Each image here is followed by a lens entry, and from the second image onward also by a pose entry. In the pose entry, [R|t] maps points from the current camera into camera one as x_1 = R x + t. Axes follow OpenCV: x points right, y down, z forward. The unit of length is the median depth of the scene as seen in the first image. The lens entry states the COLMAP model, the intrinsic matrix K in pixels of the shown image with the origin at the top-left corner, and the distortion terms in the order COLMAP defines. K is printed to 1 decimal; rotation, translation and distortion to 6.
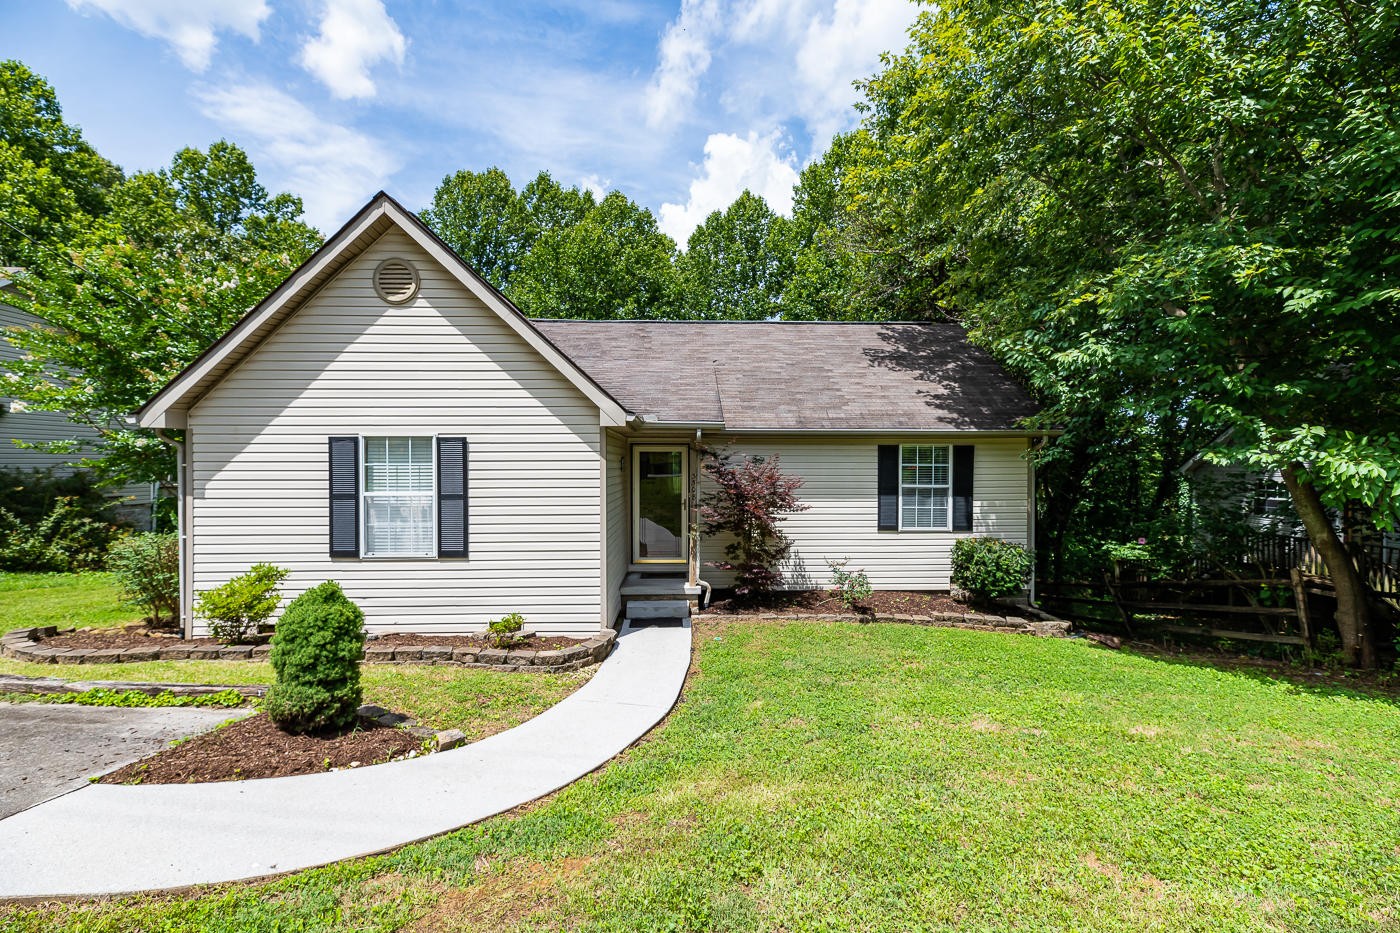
lens RADIAL K [[553.1, 0, 706.7], [0, 553.1, 468.8], [0, 0, 1]] dist [-0.000411, 0.000321]
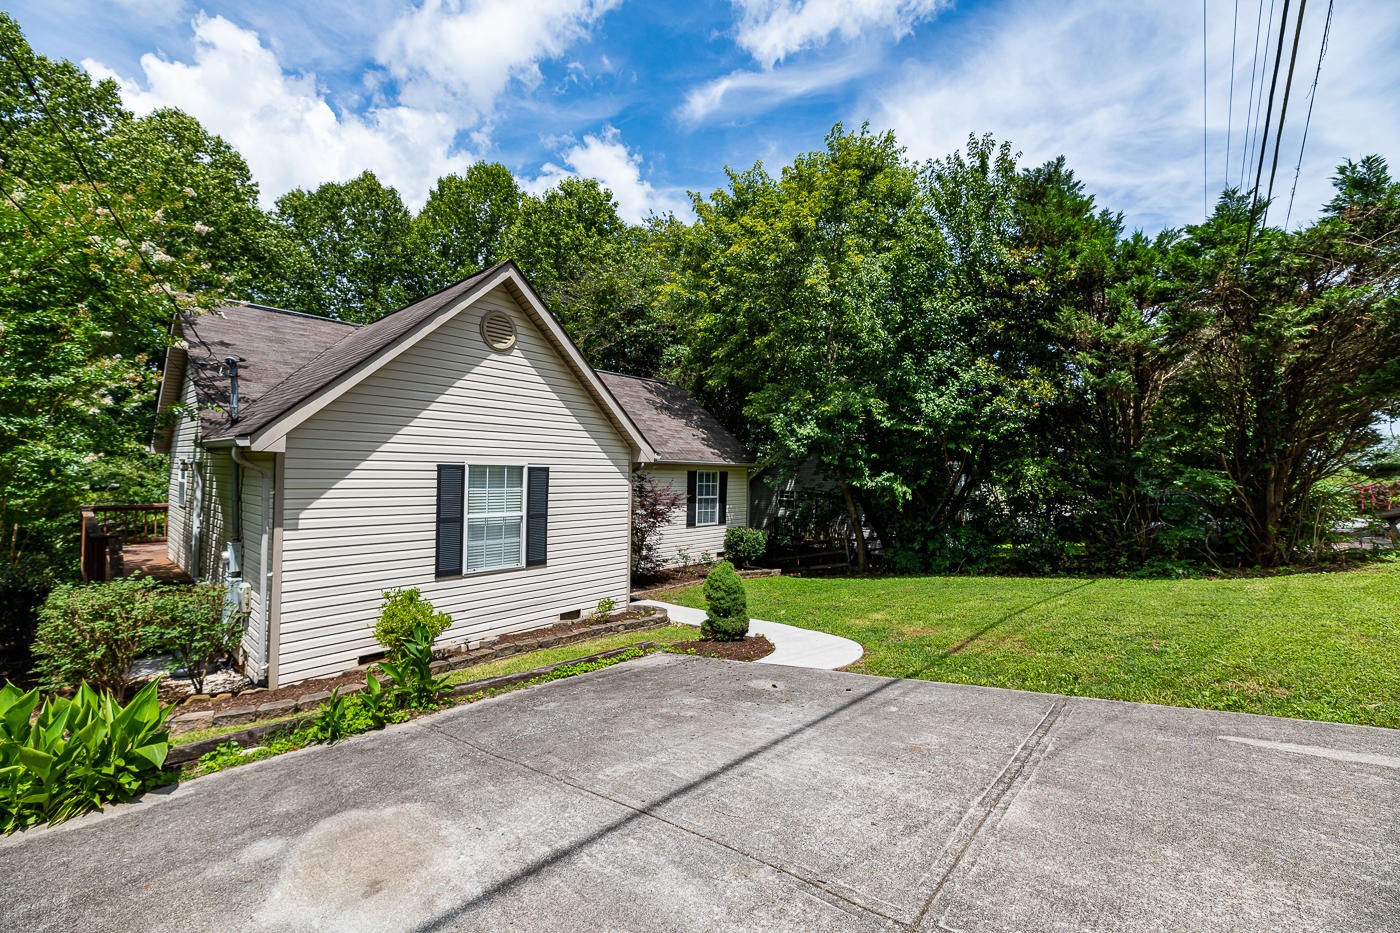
lens RADIAL K [[553.1, 0, 697.4], [0, 553.1, 469.2], [0, 0, 1]] dist [-0.000411, 0.000321]
pose [[0.687424, 0.015903, 0.726082, -0.903256], [-0.009622, 0.999872, -0.012789, -0.032277], [-0.726193, 0.001805, 0.687489, -0.078426]]
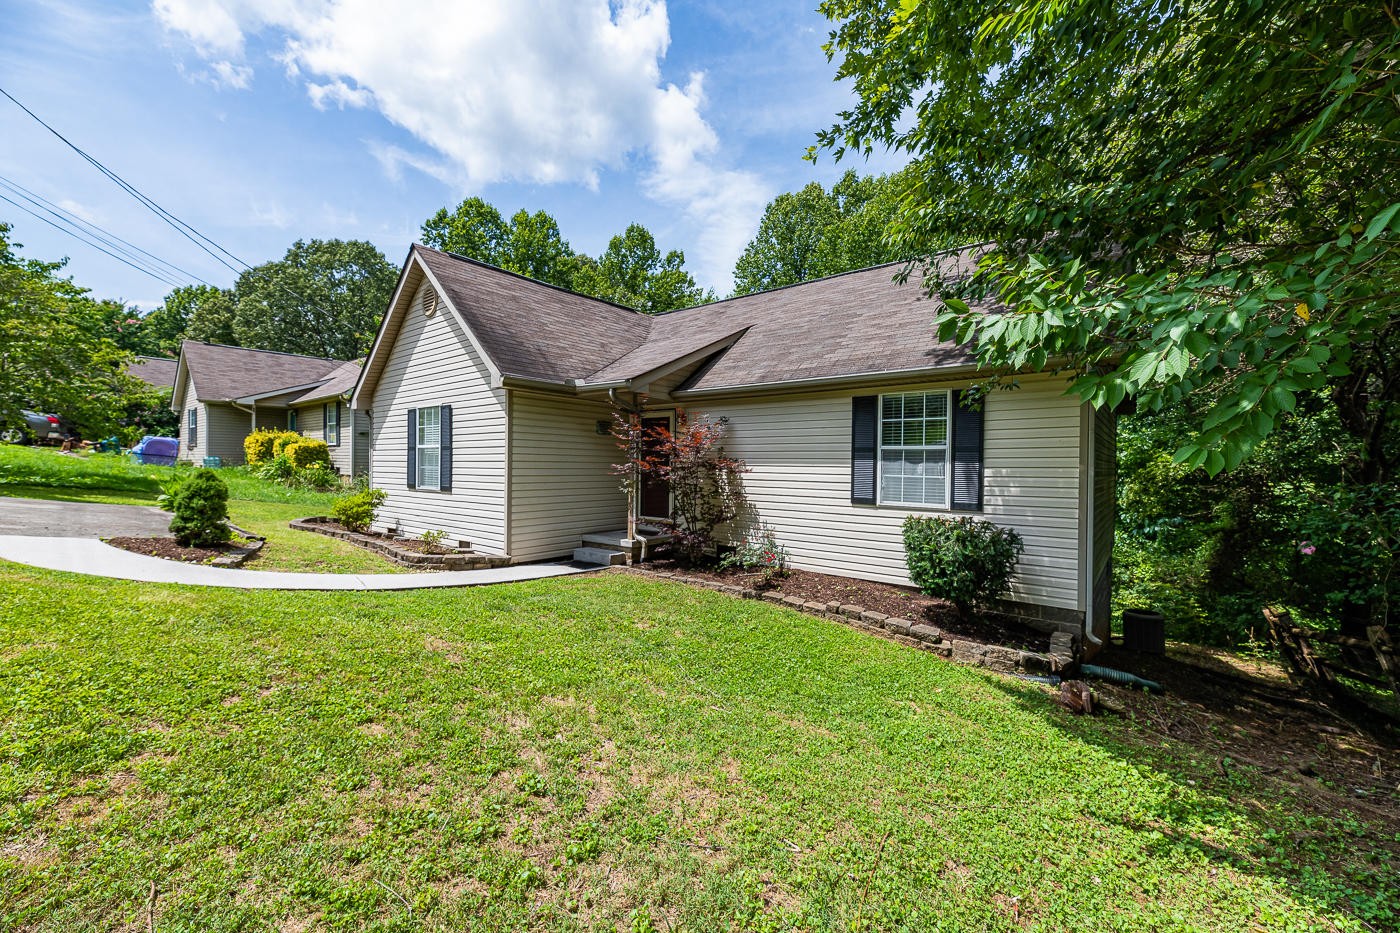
lens RADIAL K [[553.1, 0, 704.3], [0, 553.1, 466.0], [0, 0, 1]] dist [-0.000411, 0.000321]
pose [[0.763141, 0.010566, -0.646146, 0.773630], [-0.016650, 0.999856, -0.003316, 0.073859], [0.646018, 0.013289, 0.763207, 0.288042]]
